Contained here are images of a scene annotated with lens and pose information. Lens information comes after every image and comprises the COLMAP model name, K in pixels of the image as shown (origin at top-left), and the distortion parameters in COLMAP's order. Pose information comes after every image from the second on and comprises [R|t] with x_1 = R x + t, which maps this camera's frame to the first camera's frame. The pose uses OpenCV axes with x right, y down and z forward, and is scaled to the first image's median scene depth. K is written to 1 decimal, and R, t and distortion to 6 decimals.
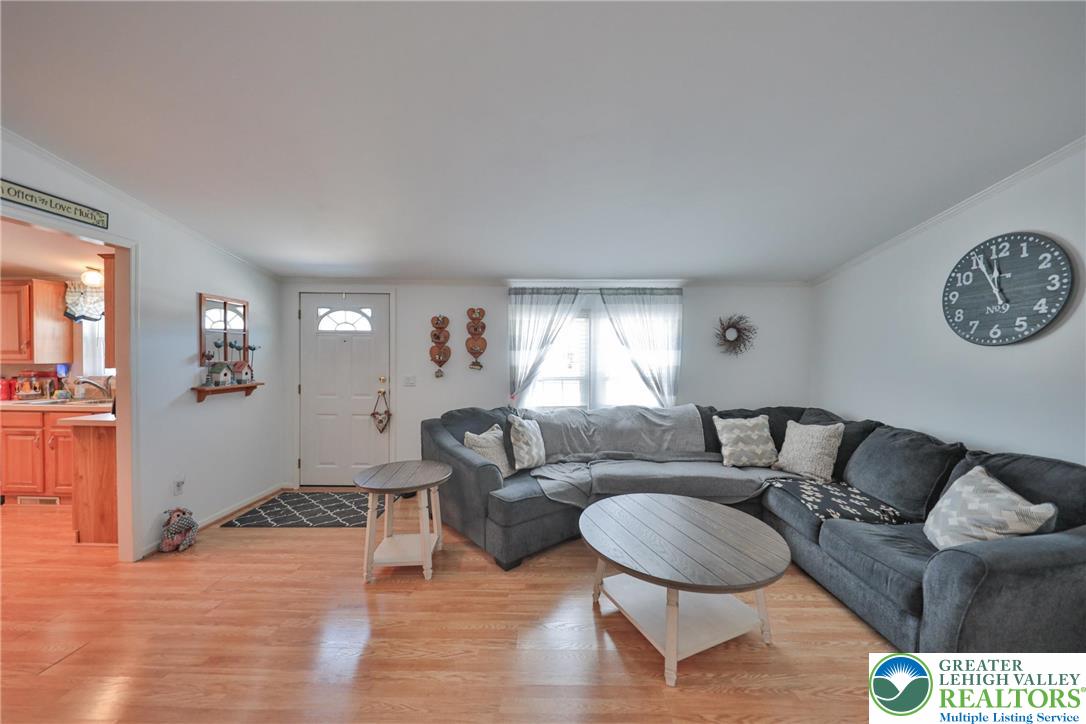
lens RADIAL K [[385.6, 0, 545.9], [0, 385.6, 364.8], [0, 0, 1]] dist [0.002086, -0.003882]
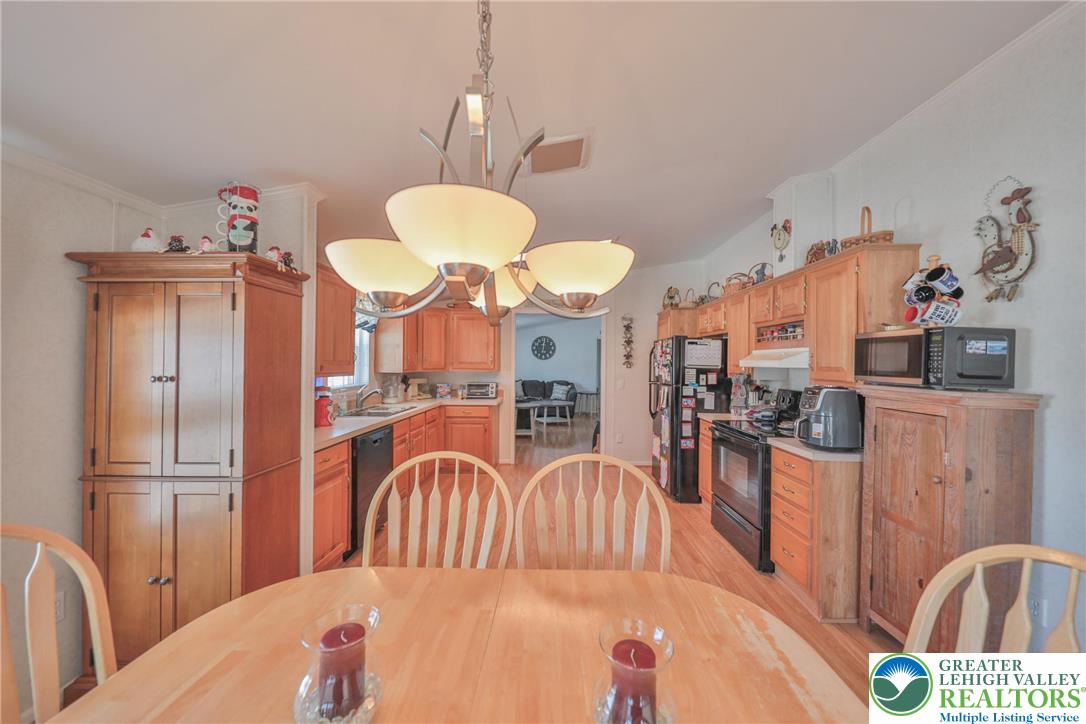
lens RADIAL K [[391.6, 0, 548.5], [0, 391.6, 361.1], [0, 0, 1]] dist [0.001395, -0.005162]
pose [[0.009794, -0.006215, 0.999933, -2.173708], [0.009938, 0.999932, 0.006118, -0.036109], [-0.999903, 0.009877, 0.009855, 0.532746]]
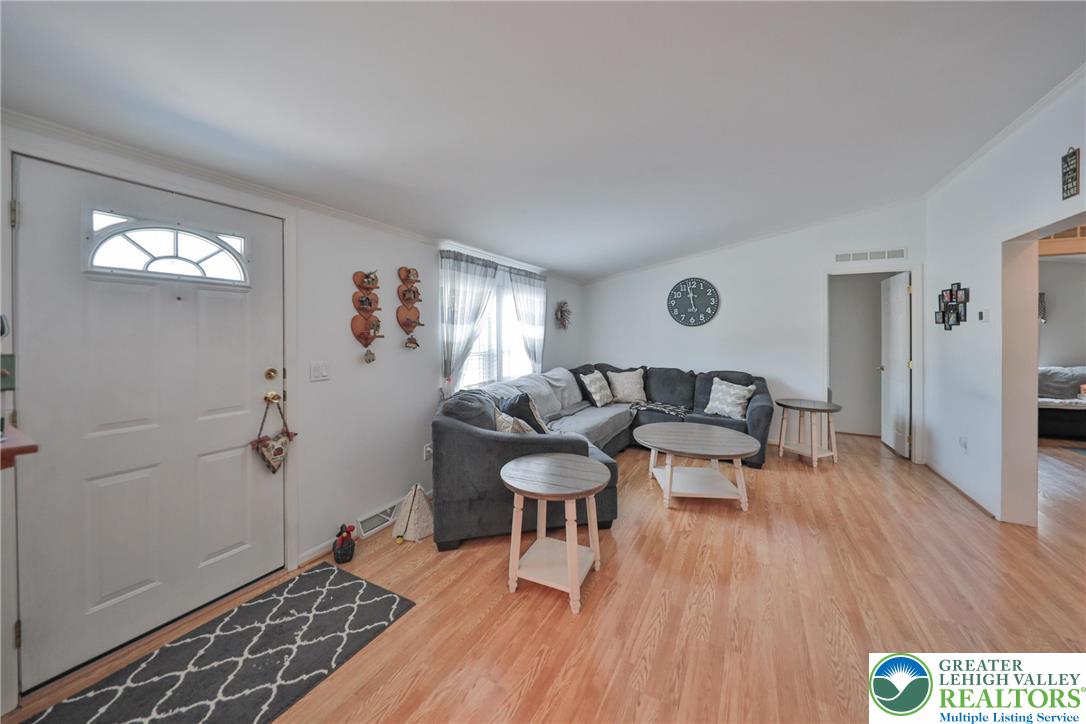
lens RADIAL K [[385.7, 0, 549.1], [0, 385.7, 333.3], [0, 0, 1]] dist [0.000997, -0.005275]
pose [[0.461734, -0.005783, 0.887000, -0.751364], [0.020761, 0.999775, -0.004289, -0.009154], [-0.886776, 0.020395, 0.461750, 0.418352]]
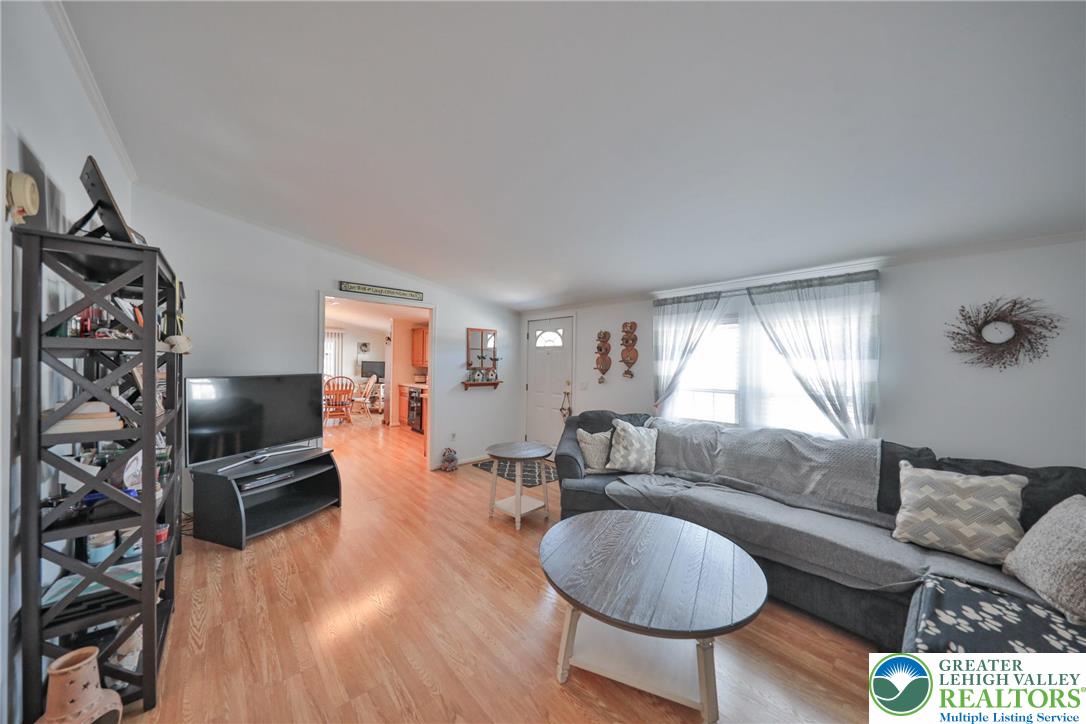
lens RADIAL K [[362.5, 0, 539.0], [0, 362.5, 363.4], [0, 0, 1]] dist [0.005134, -0.004934]
pose [[0.667356, 0.003985, -0.744729, 0.434925], [-0.026046, 0.999499, -0.017992, -0.003465], [0.744284, 0.031404, 0.667125, 0.119002]]
